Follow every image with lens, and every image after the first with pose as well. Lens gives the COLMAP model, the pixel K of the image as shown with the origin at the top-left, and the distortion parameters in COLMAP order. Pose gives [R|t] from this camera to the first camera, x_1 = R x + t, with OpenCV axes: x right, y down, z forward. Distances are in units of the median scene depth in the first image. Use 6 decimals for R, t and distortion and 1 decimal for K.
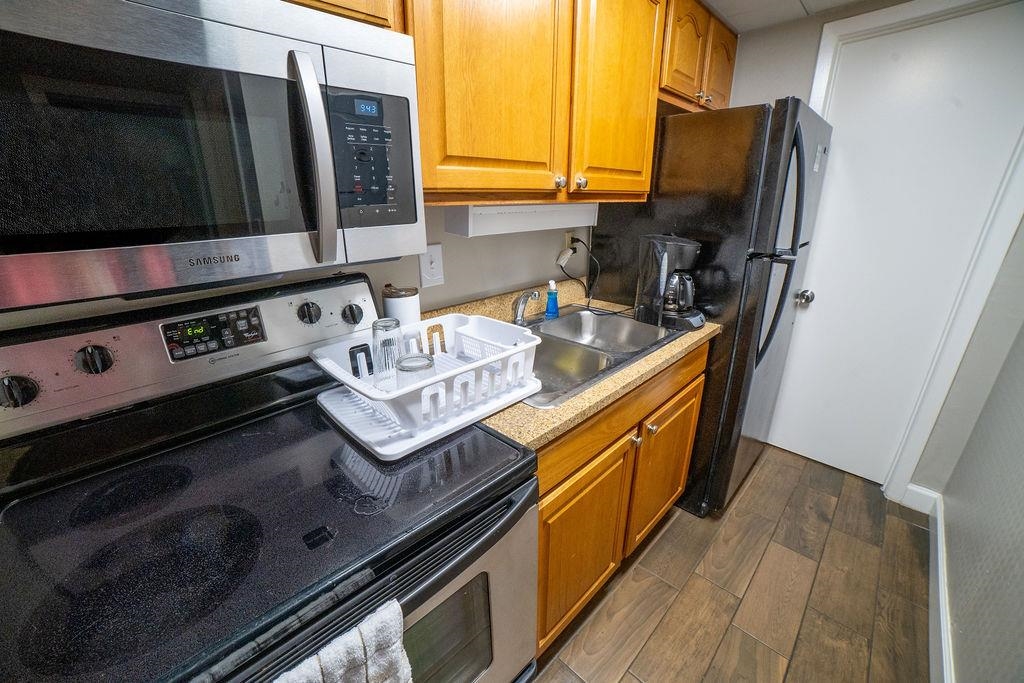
lens RADIAL K [[407.8, 0, 511.7], [0, 407.8, 340.8], [0, 0, 1]] dist [-0.106701, 0.034869]
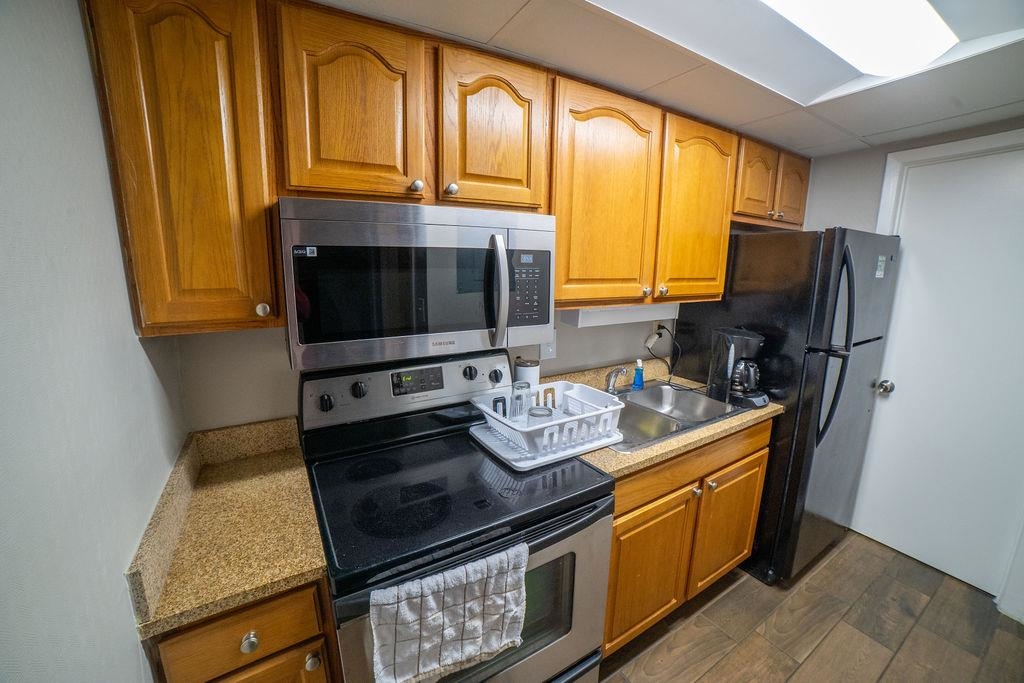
lens RADIAL K [[407.8, 0, 511.7], [0, 407.8, 340.8], [0, 0, 1]] dist [-0.106701, 0.034869]
pose [[0.971550, 0.062233, -0.228512, -0.002478], [-0.096265, 0.985327, -0.140940, 0.009351], [0.216388, 0.158928, 0.963285, -0.339924]]
